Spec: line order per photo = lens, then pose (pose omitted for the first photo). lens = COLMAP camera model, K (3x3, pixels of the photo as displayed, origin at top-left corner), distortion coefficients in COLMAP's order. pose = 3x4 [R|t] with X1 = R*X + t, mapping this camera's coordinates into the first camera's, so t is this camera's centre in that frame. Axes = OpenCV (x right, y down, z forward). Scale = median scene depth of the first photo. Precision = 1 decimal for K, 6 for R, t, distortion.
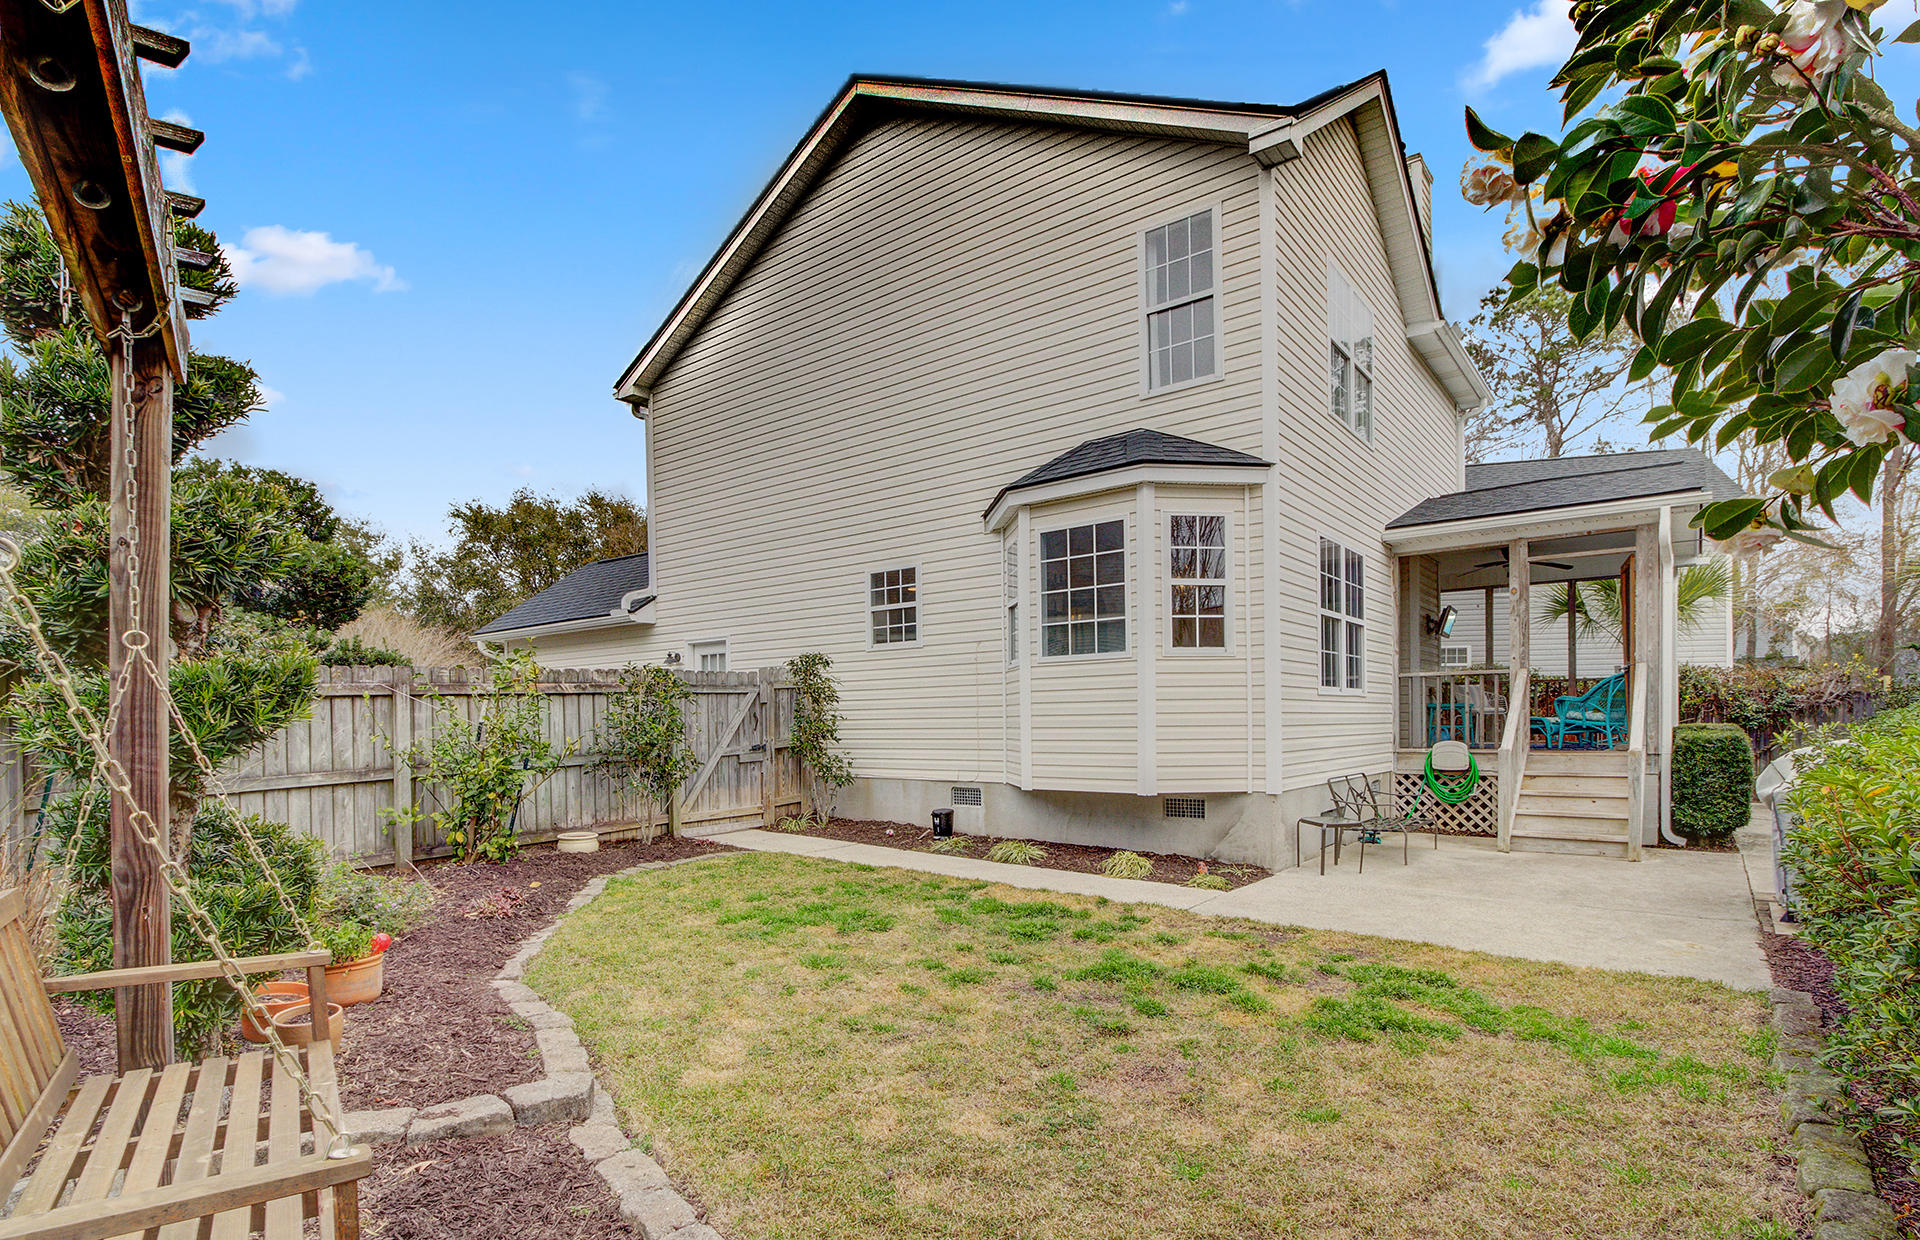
lens RADIAL K [[907.2, 0, 969.3], [0, 907.2, 735.3], [0, 0, 1]] dist [-0.002172, -0.007434]
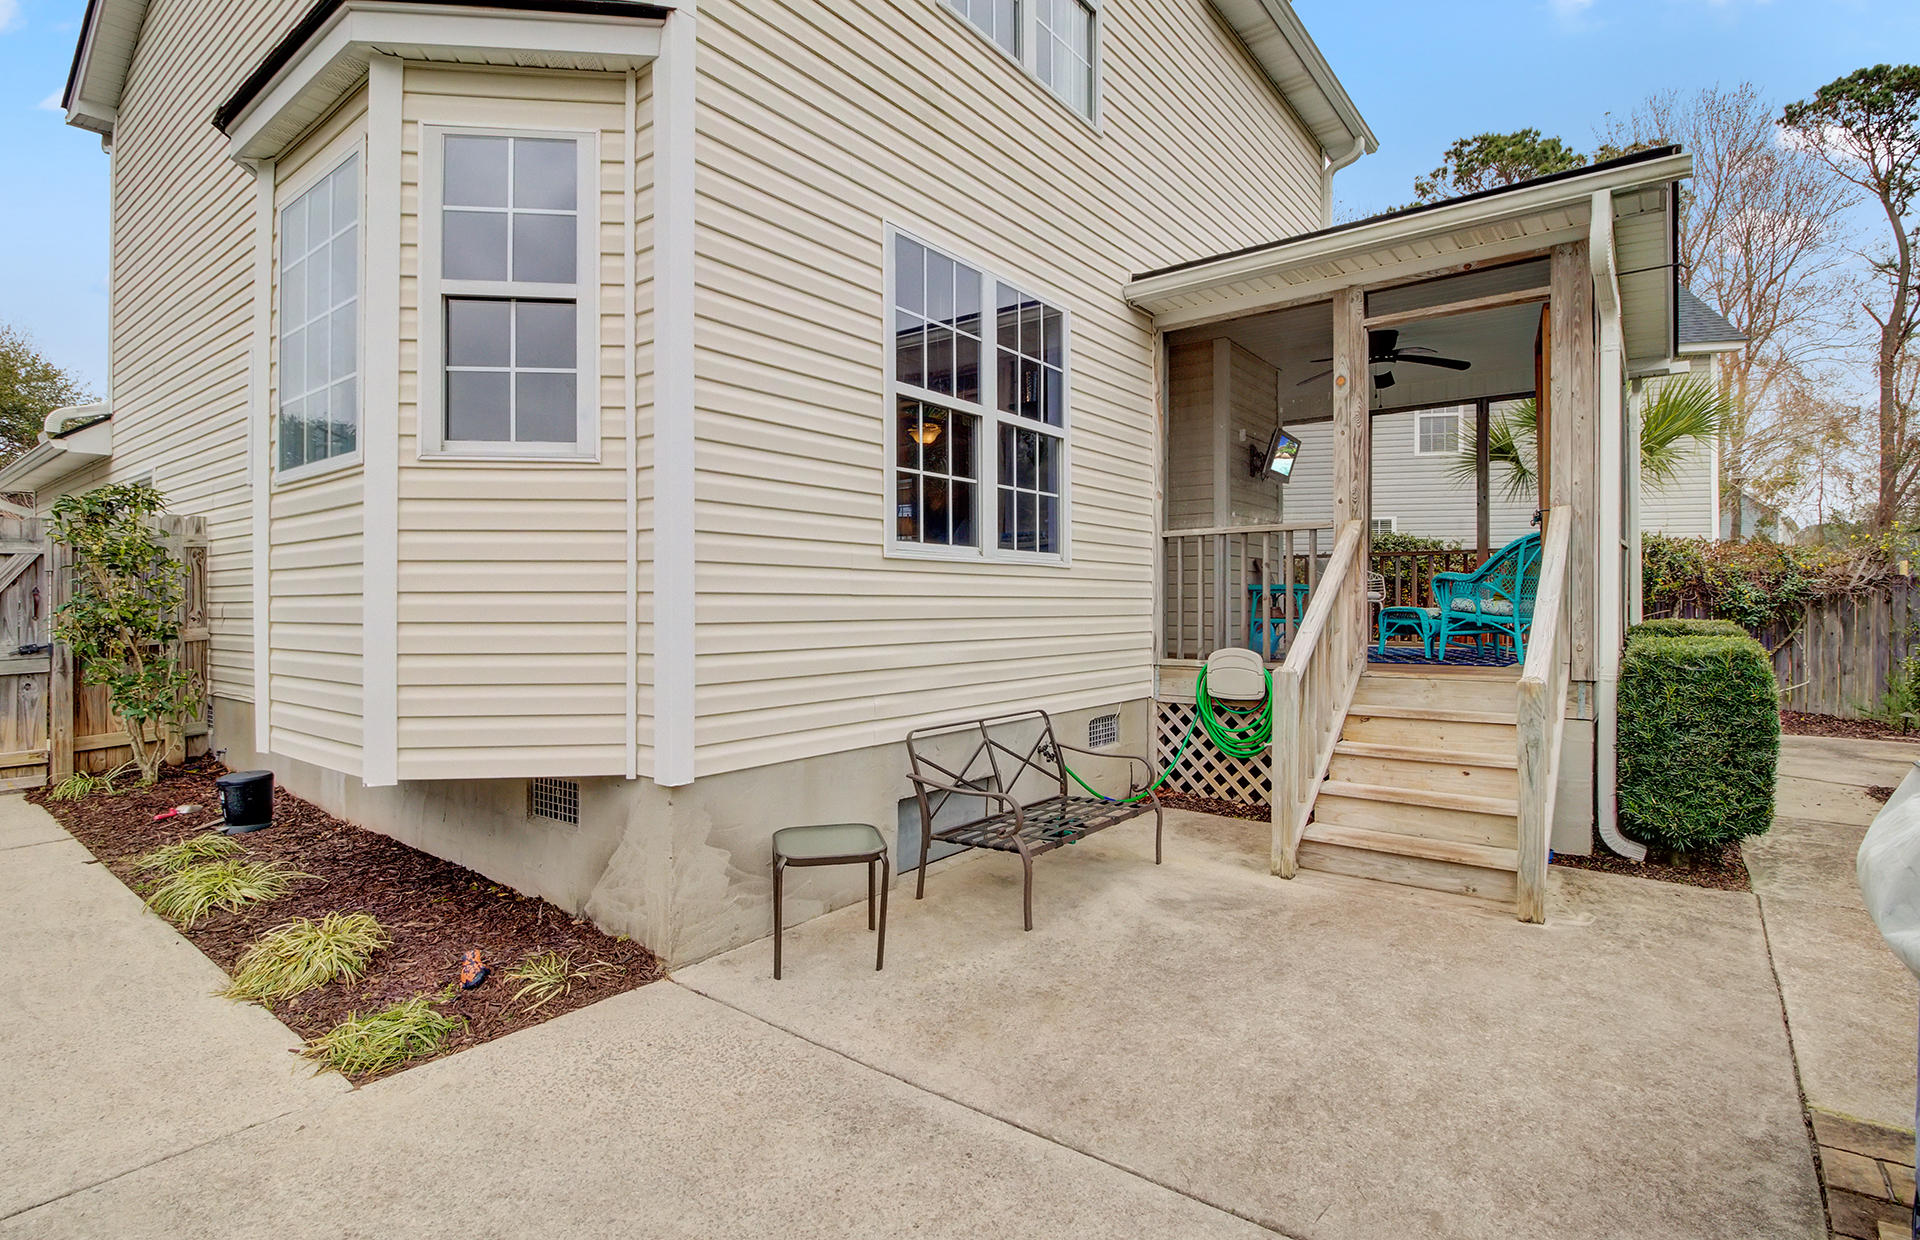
lens RADIAL K [[907.2, 0, 962.6], [0, 907.2, 606.6], [0, 0, 1]] dist [-0.002172, -0.007434]
pose [[0.999920, 0.009412, 0.008420, 0.348172], [-0.009302, 0.999873, -0.012961, -0.010774], [-0.008541, 0.012881, 0.999881, 0.425059]]
